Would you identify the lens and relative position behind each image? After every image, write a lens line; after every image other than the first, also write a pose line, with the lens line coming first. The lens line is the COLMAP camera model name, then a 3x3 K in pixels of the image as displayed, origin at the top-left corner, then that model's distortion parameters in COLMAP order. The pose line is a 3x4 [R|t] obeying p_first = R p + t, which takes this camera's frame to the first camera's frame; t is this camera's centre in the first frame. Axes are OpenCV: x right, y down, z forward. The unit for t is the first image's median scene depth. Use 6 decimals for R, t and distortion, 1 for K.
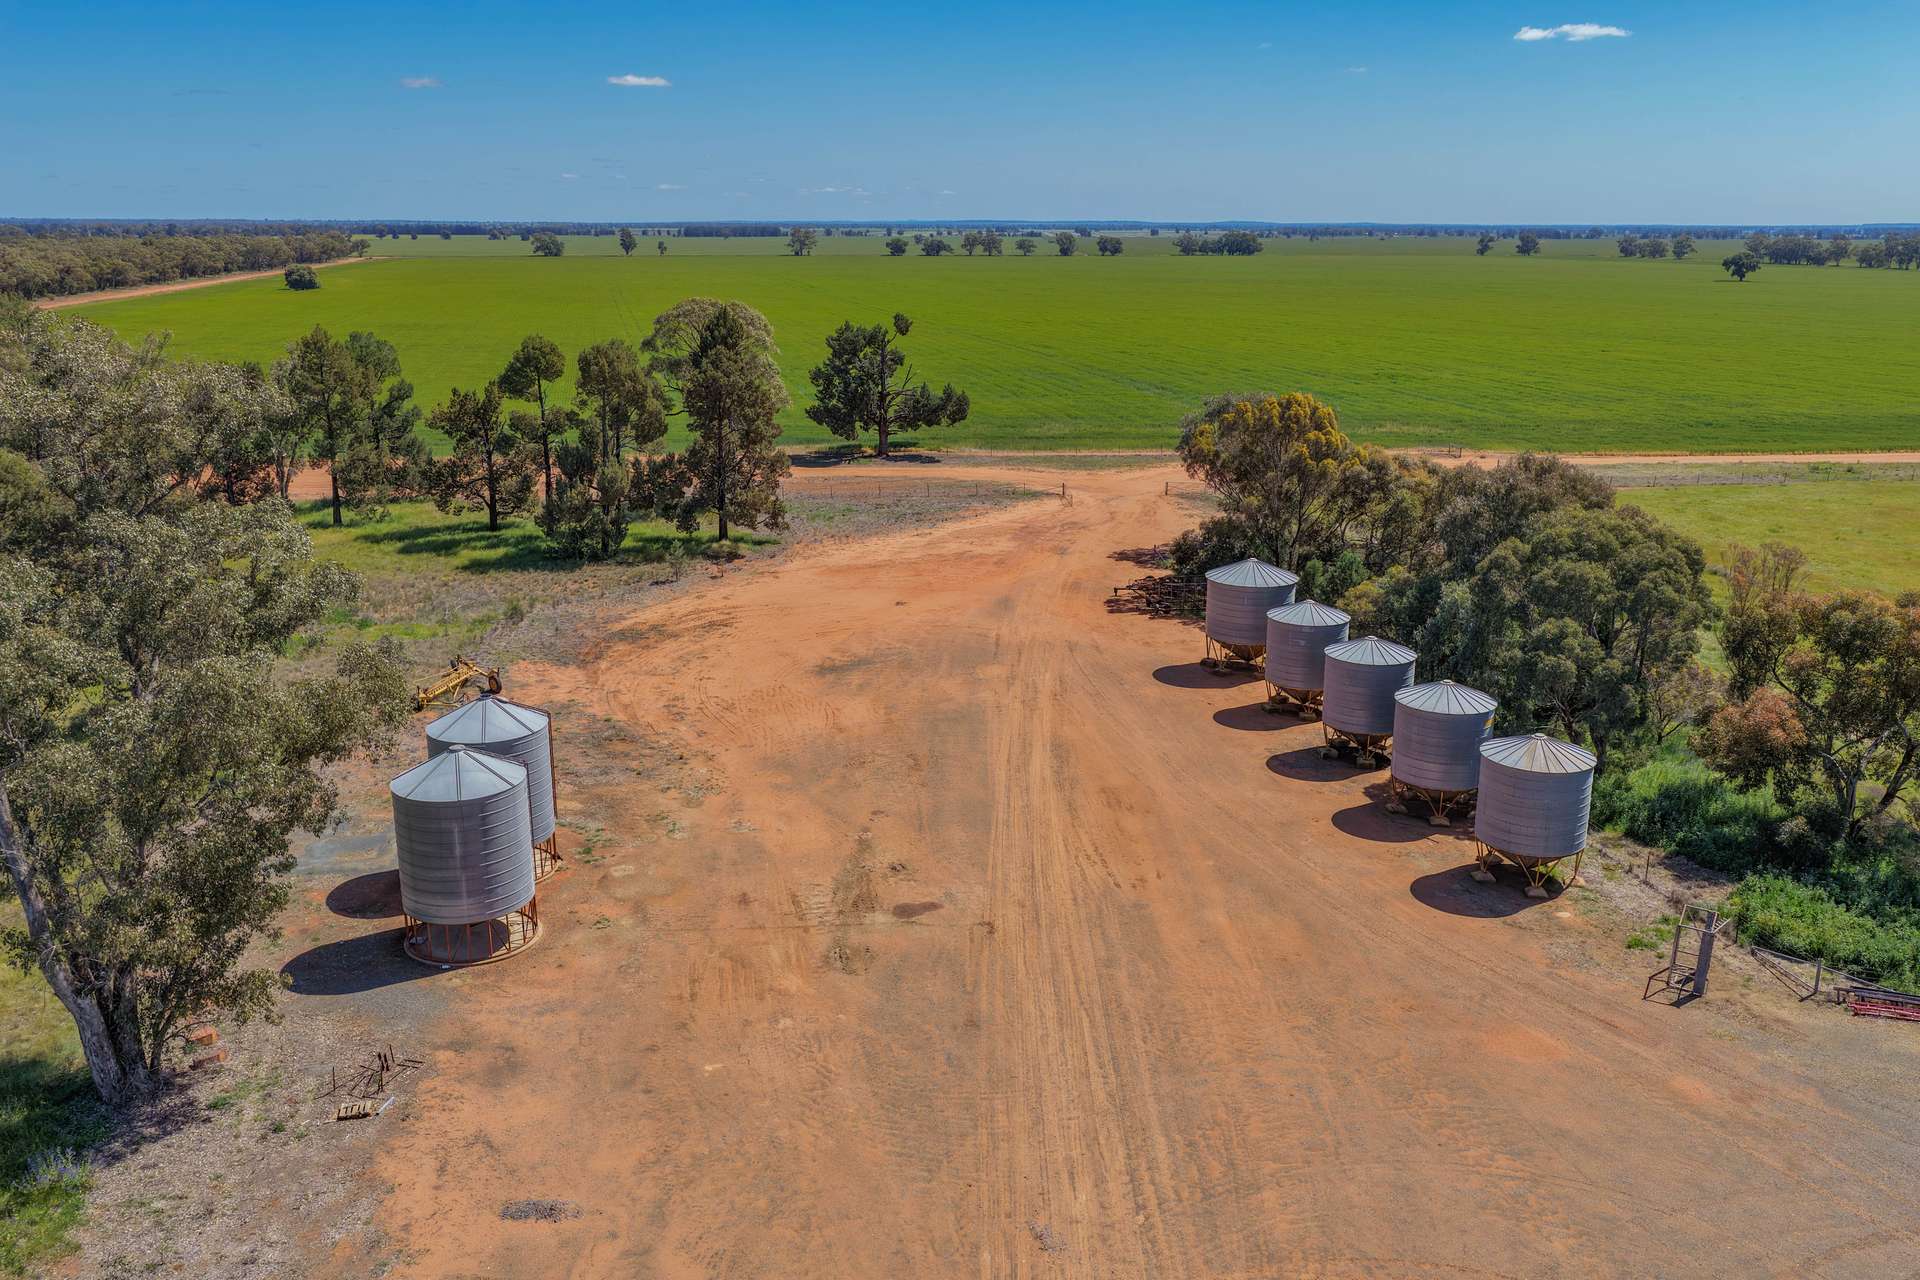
lens RADIAL K [[1550.9, 0, 976.3], [0, 1550.9, 641.8], [0, 0, 1]] dist [0.009957, 0.006489]
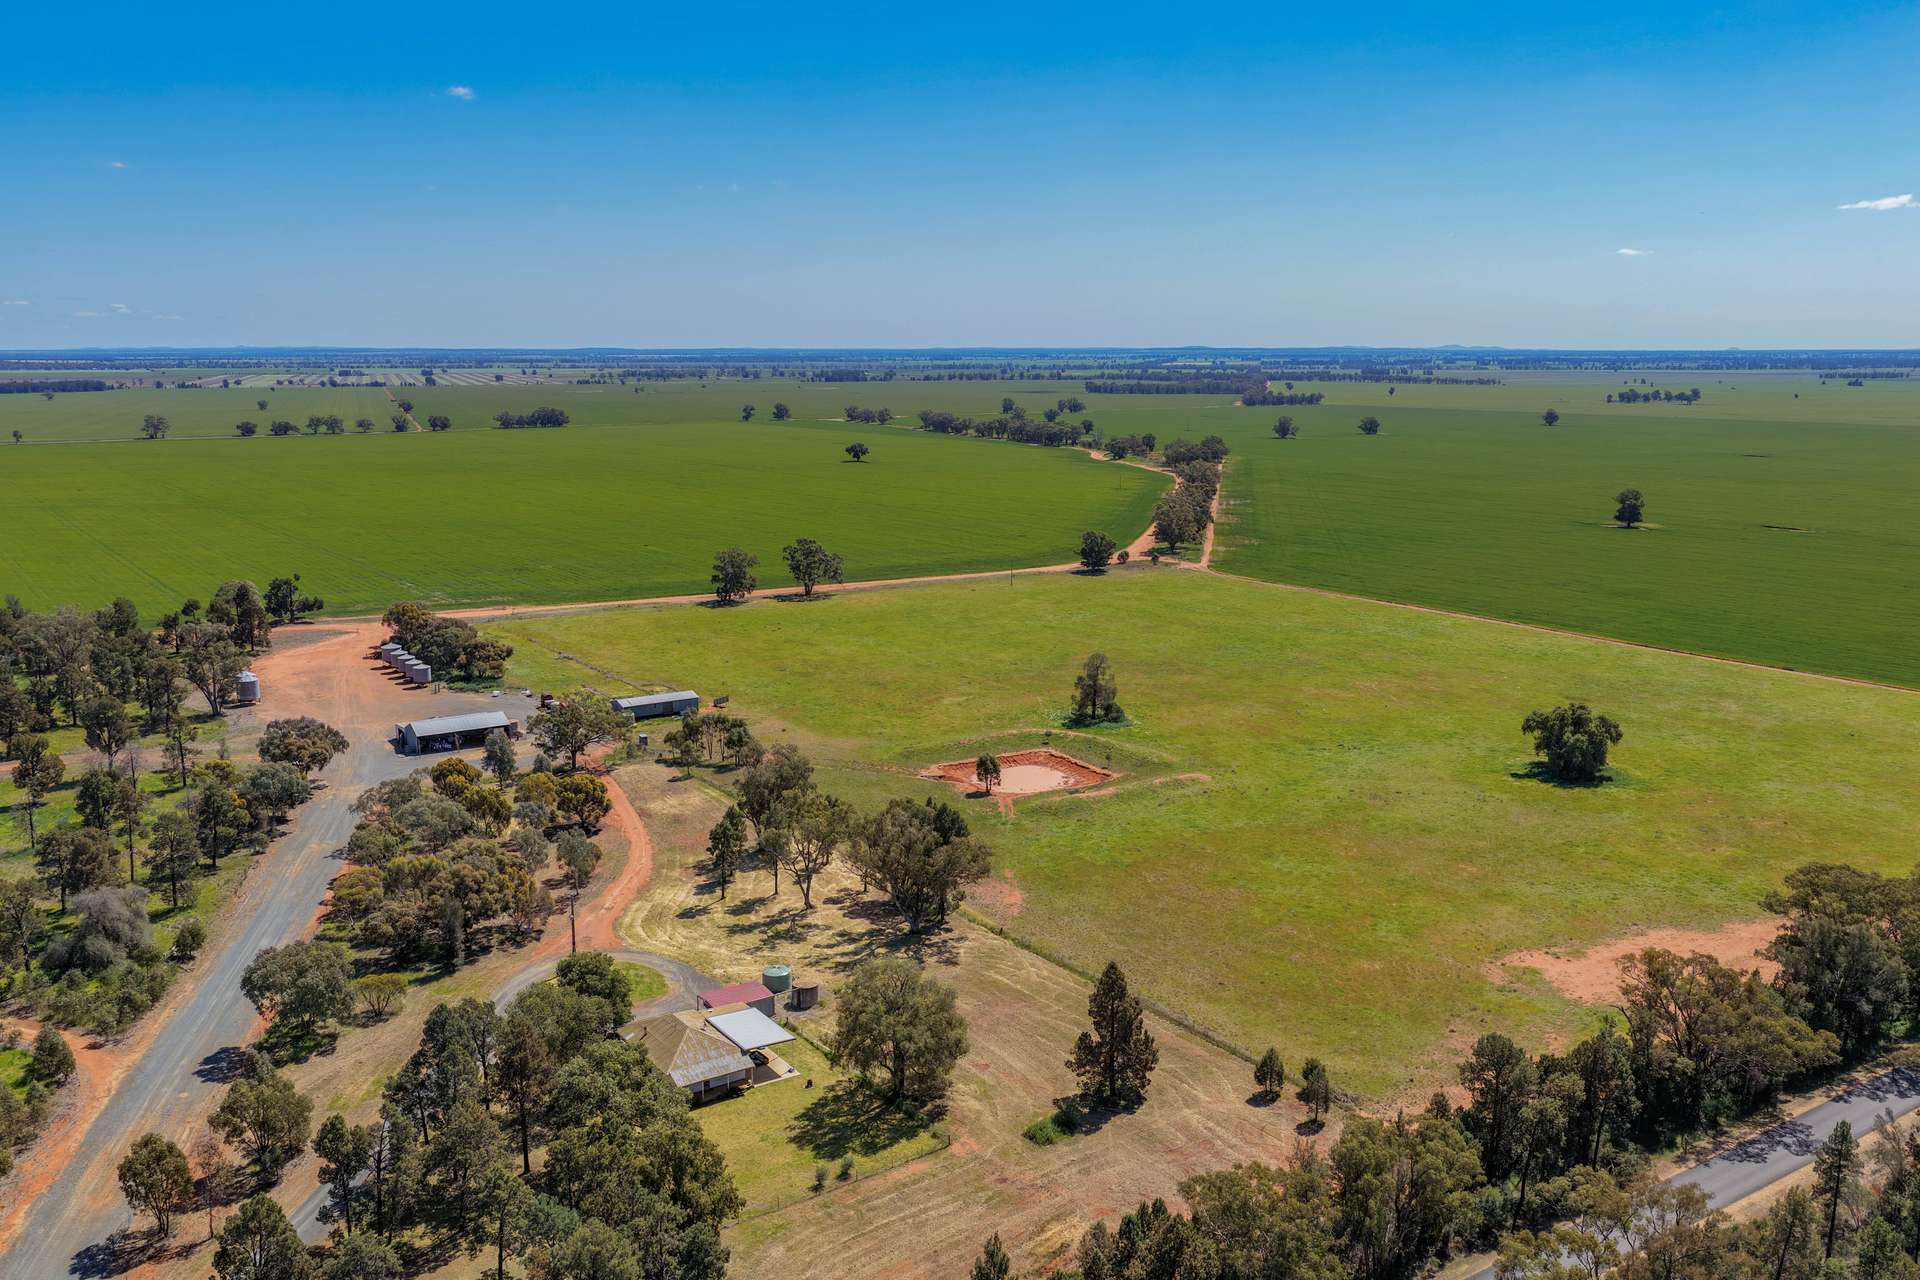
lens RADIAL K [[1550.9, 0, 952.5], [0, 1550.9, 634.5], [0, 0, 1]] dist [0.009957, 0.006489]
pose [[0.927915, -0.071137, 0.365942, 0.018879], [0.100533, 0.993007, -0.061885, 0.202779], [-0.358980, 0.094213, 0.928578, -2.107779]]
